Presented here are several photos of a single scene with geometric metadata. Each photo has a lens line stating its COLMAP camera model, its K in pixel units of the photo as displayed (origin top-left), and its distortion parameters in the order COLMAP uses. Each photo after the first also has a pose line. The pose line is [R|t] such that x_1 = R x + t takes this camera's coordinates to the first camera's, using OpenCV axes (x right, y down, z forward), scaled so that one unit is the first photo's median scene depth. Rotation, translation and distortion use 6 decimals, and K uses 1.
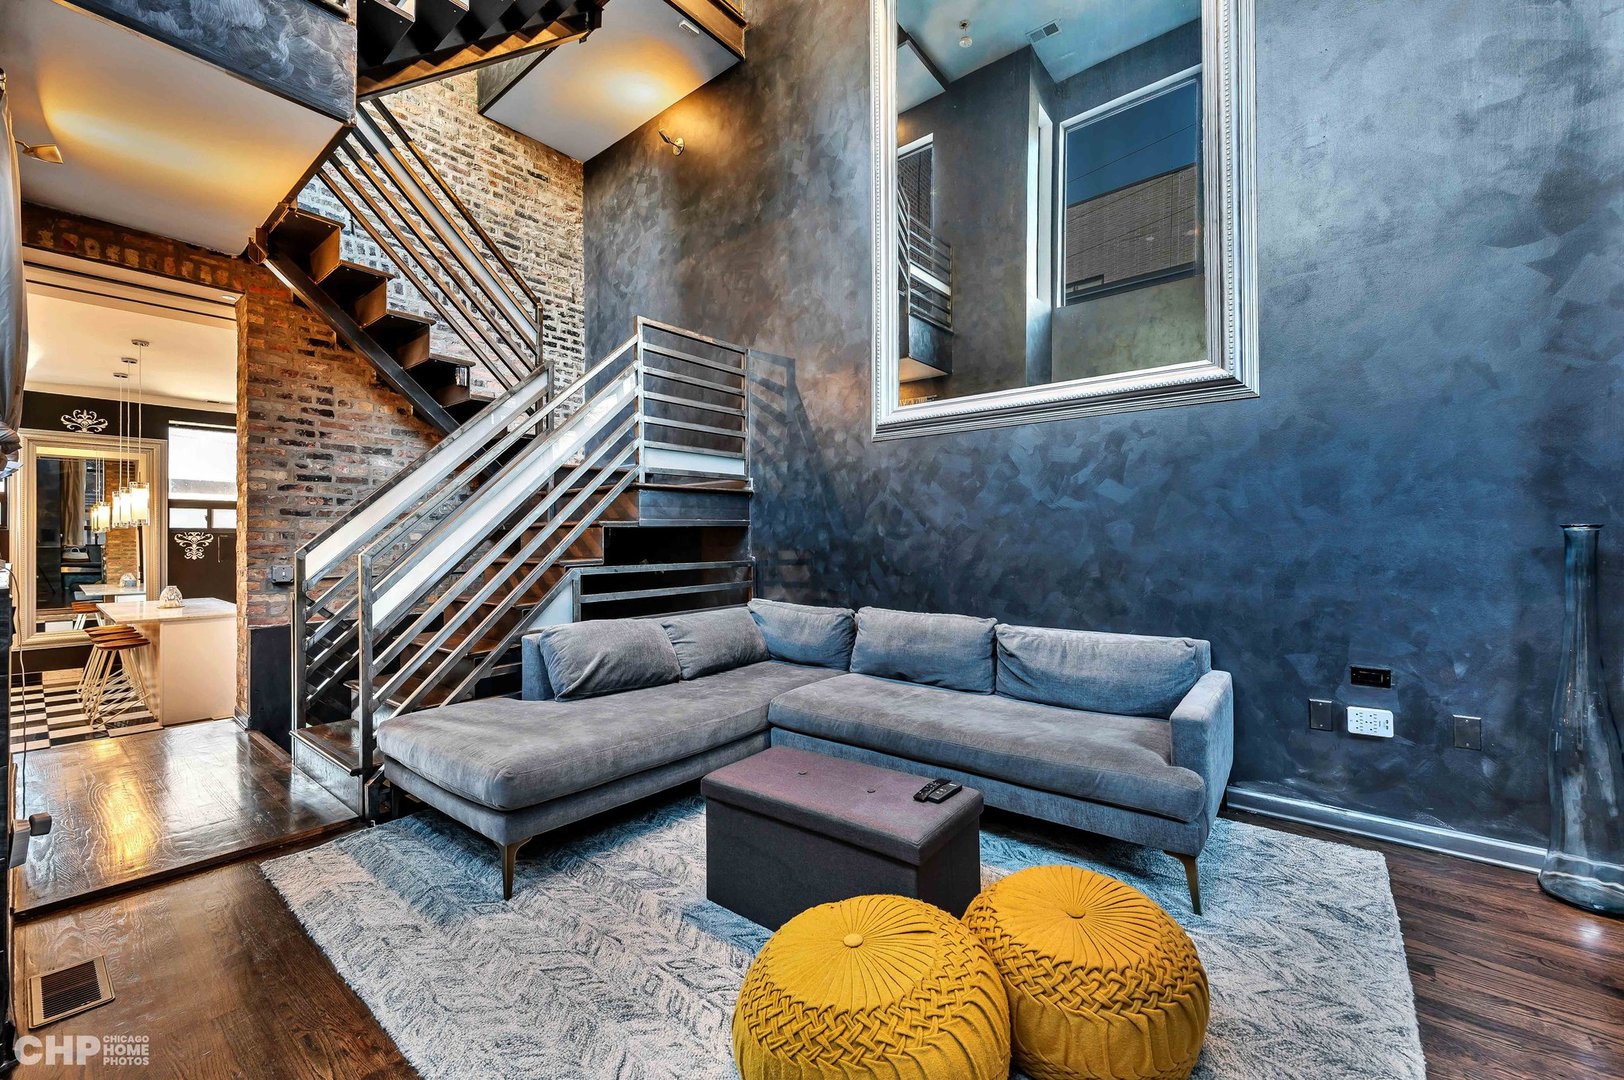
lens RADIAL K [[661.3, 0, 810.7], [0, 661.3, 523.3], [0, 0, 1]] dist [0.000080, 0.000067]
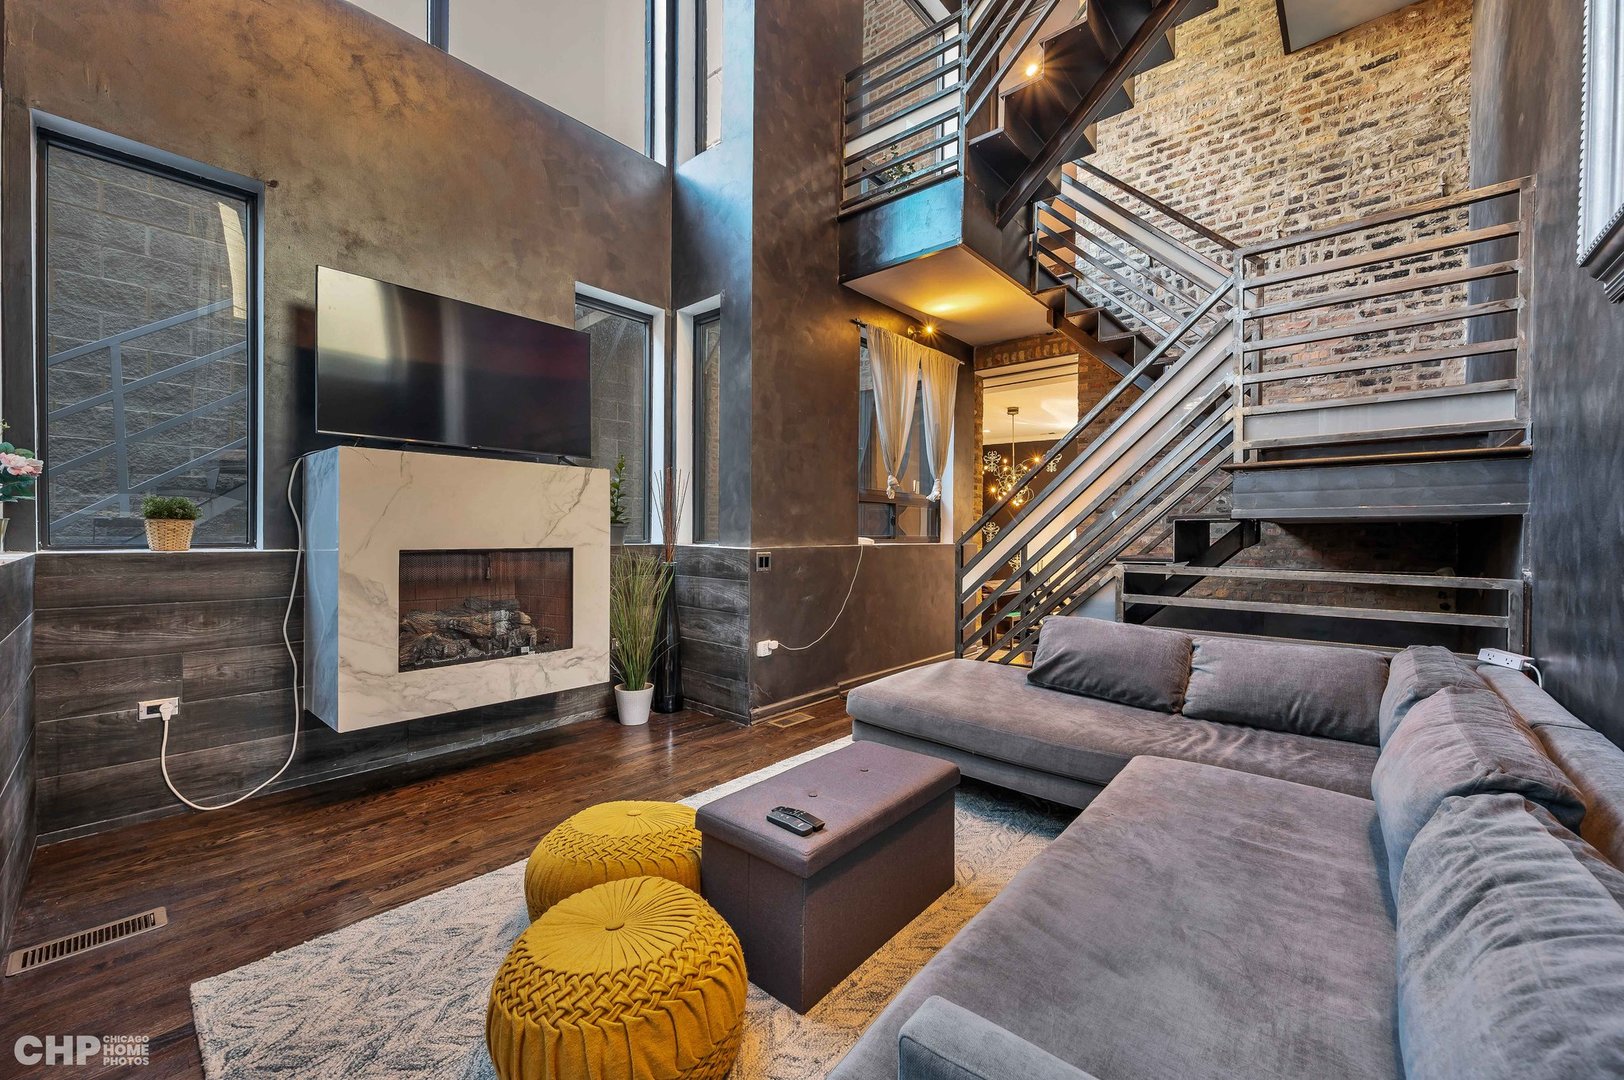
lens RADIAL K [[645.3, 0, 815.8], [0, 645.3, 528.4], [0, 0, 1]] dist [-0.002789, 0.000216]
pose [[-0.050427, 0.001077, -0.998727, 0.474925], [0.015327, 0.999882, 0.000305, 0.007157], [0.998610, -0.015292, -0.050437, 0.487551]]
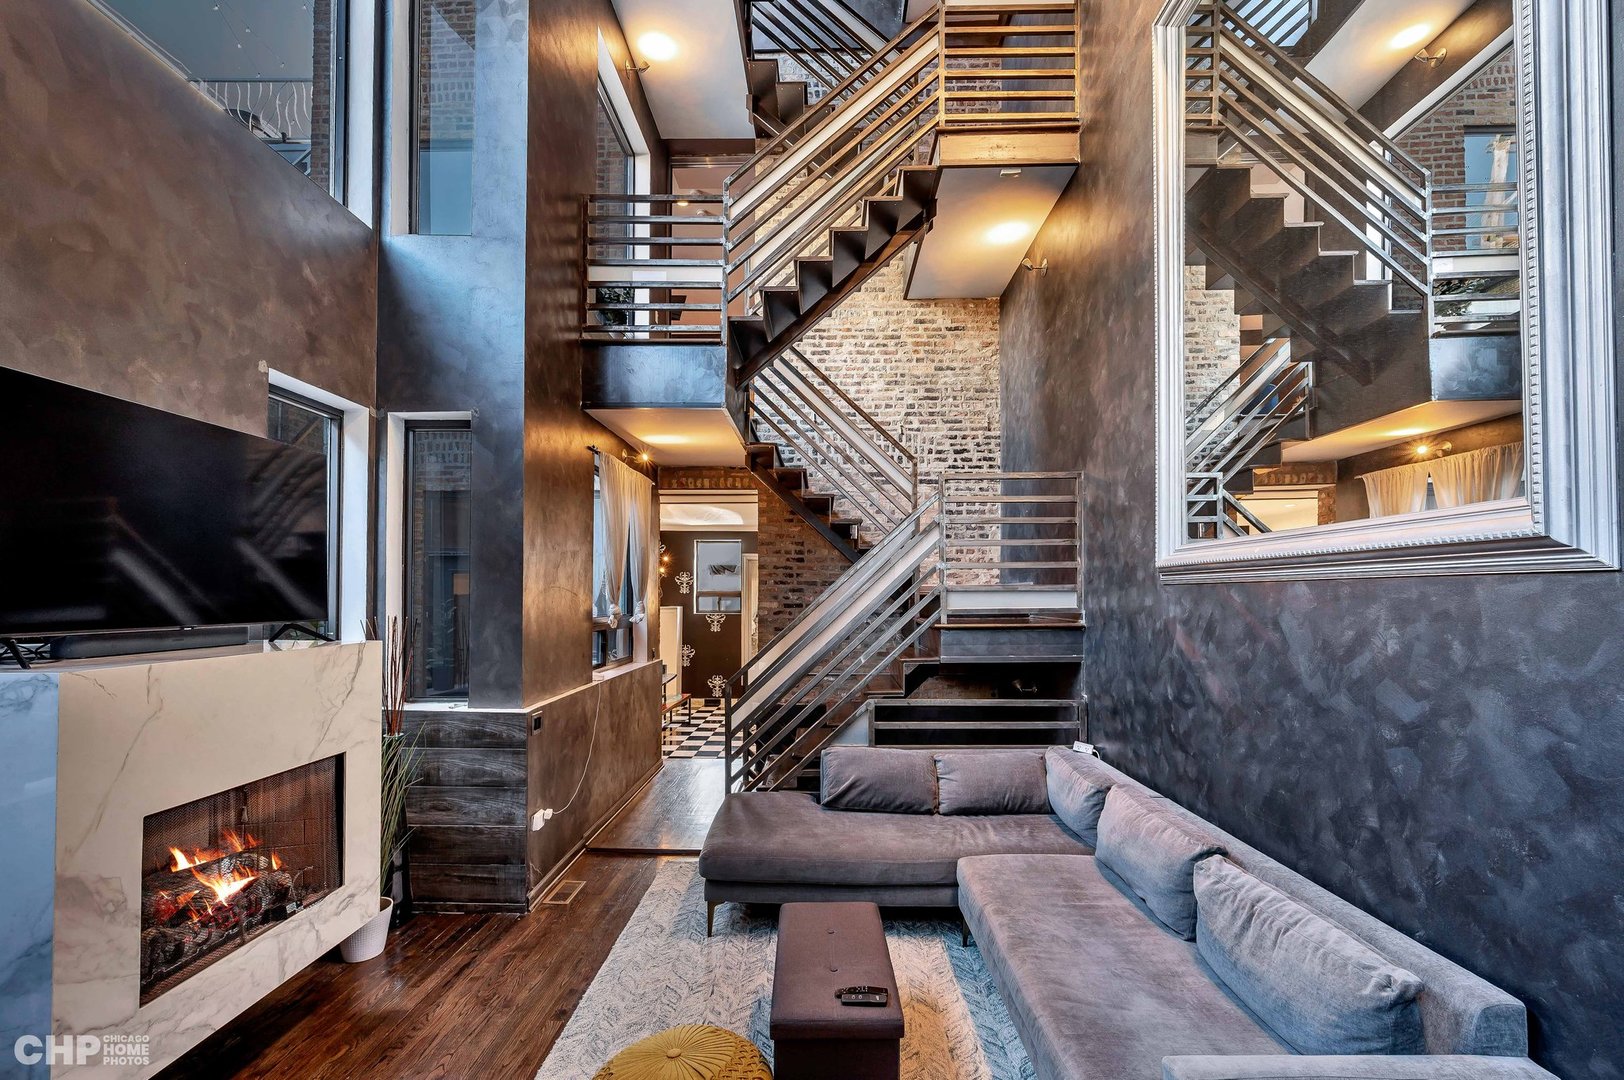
lens RADIAL K [[680.5, 0, 812.9], [0, 680.5, 568.8], [0, 0, 1]] dist [-0.004093, -0.000354]
pose [[0.607076, -0.019122, -0.794414, 0.470142], [0.014072, 0.999812, -0.013313, -0.127572], [0.794519, -0.003097, 0.607231, 0.117625]]
